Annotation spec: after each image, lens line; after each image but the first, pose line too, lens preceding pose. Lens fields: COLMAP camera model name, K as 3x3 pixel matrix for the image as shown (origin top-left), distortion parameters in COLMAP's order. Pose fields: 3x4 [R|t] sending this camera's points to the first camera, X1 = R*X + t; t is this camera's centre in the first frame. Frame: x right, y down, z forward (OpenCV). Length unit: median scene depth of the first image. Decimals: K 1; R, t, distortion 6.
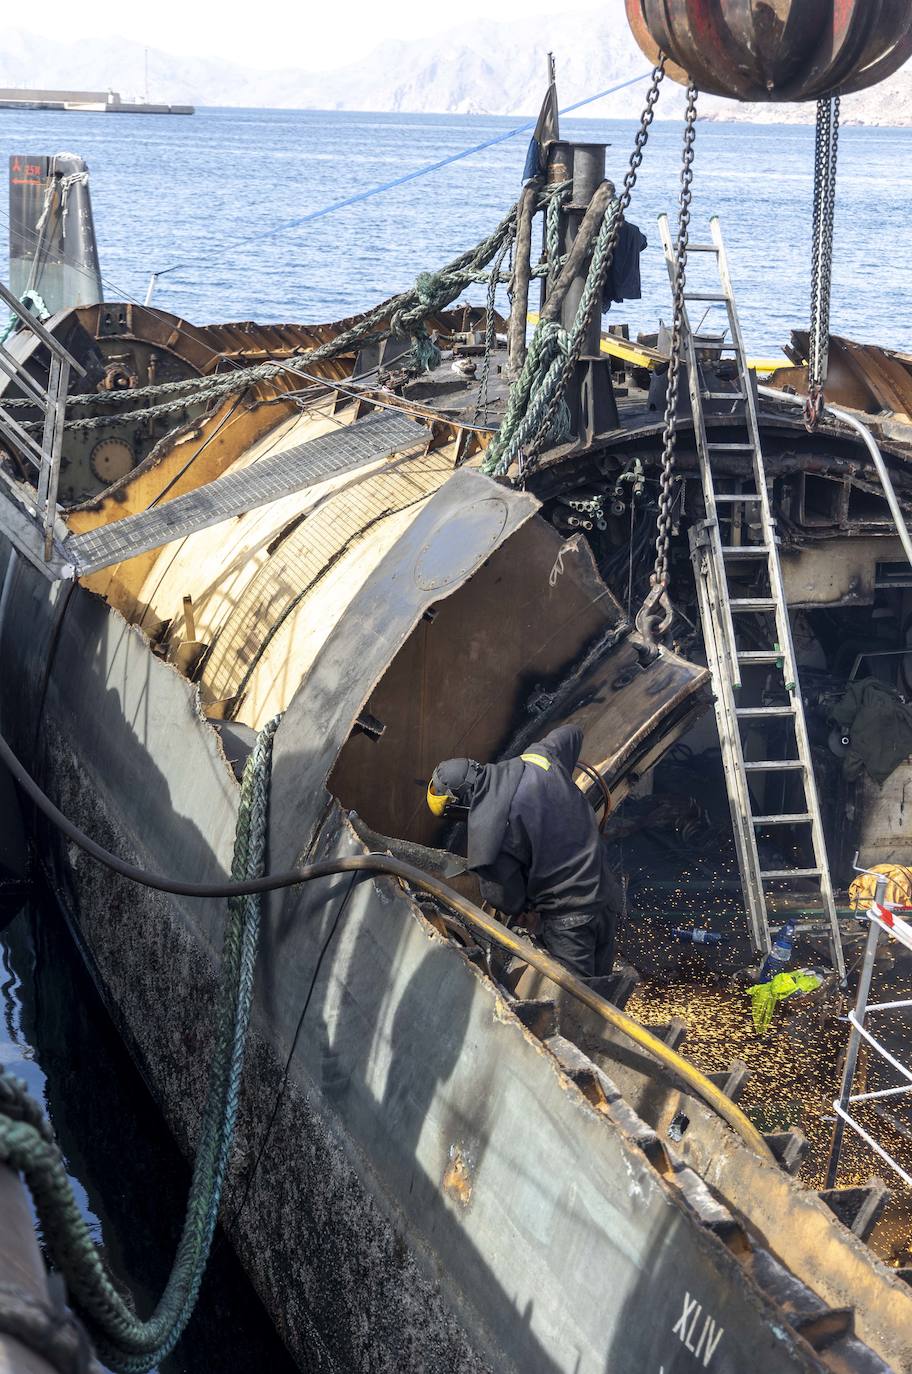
lens RADIAL K [[2491.3, 0, 457.7], [0, 2491.3, 679.3], [0, 0, 1]] dist [0.041781, 0.000000]
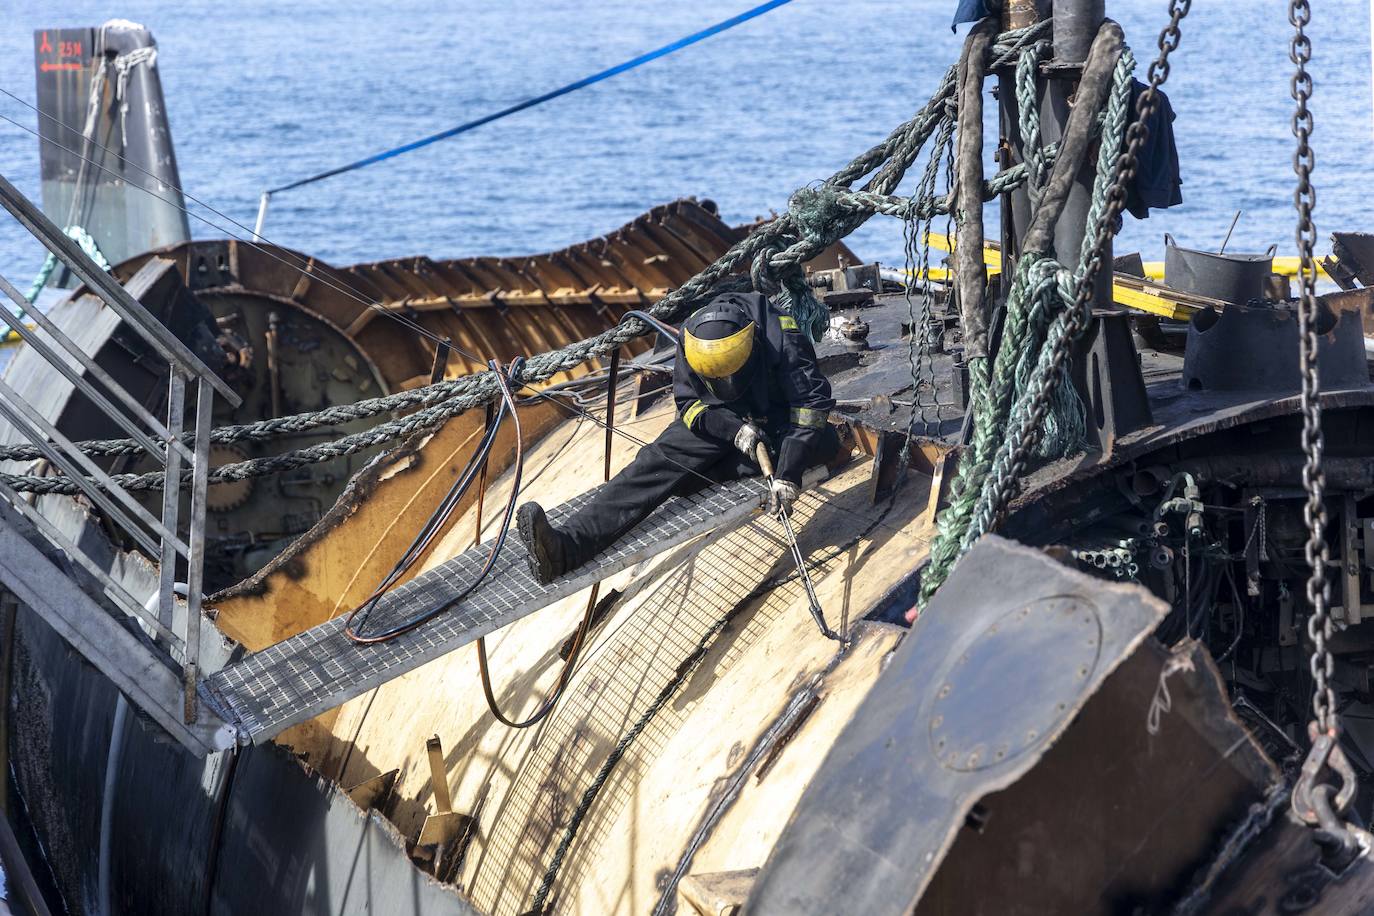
lens RADIAL K [[3516.1, 0, 691.1], [0, 3516.1, 453.5], [0, 0, 1]] dist [0.025358, 0.000000]
pose [[0.997952, -0.062292, 0.014538, -0.057867], [0.063196, 0.995291, -0.073497, -0.037921], [-0.009891, 0.074265, 0.997189, 0.154637]]
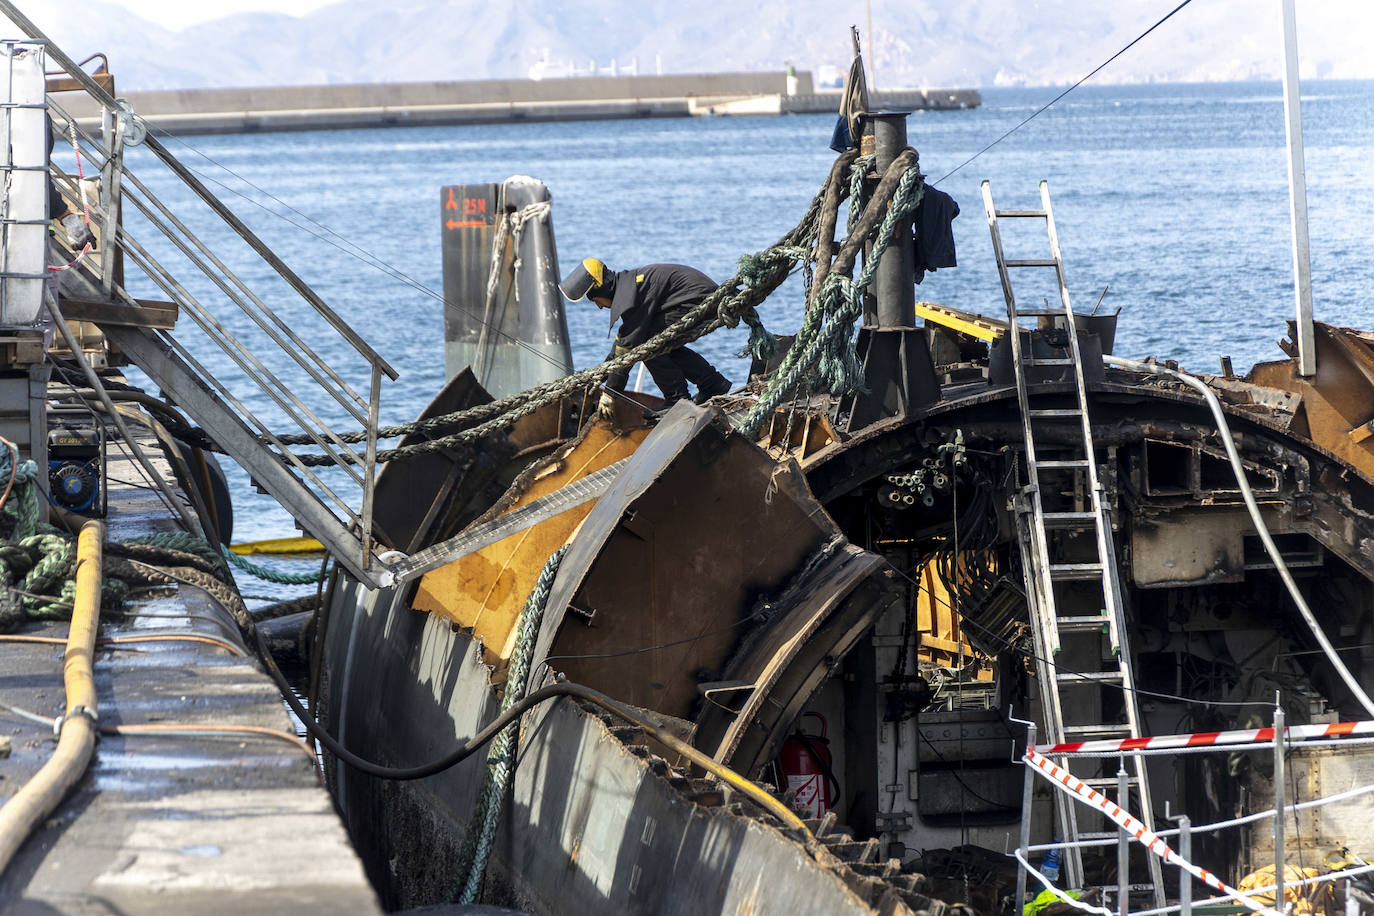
lens RADIAL K [[6360.7, 0, 653.5], [0, 6360.7, 489.2], [0, 0, 1]] dist [-1.152109, 0.000000]
pose [[0.983248, -0.052758, -0.174470, 0.374444], [0.024280, 0.986574, -0.161497, 0.320010], [0.180648, 0.154556, 0.971328, -1.366620]]
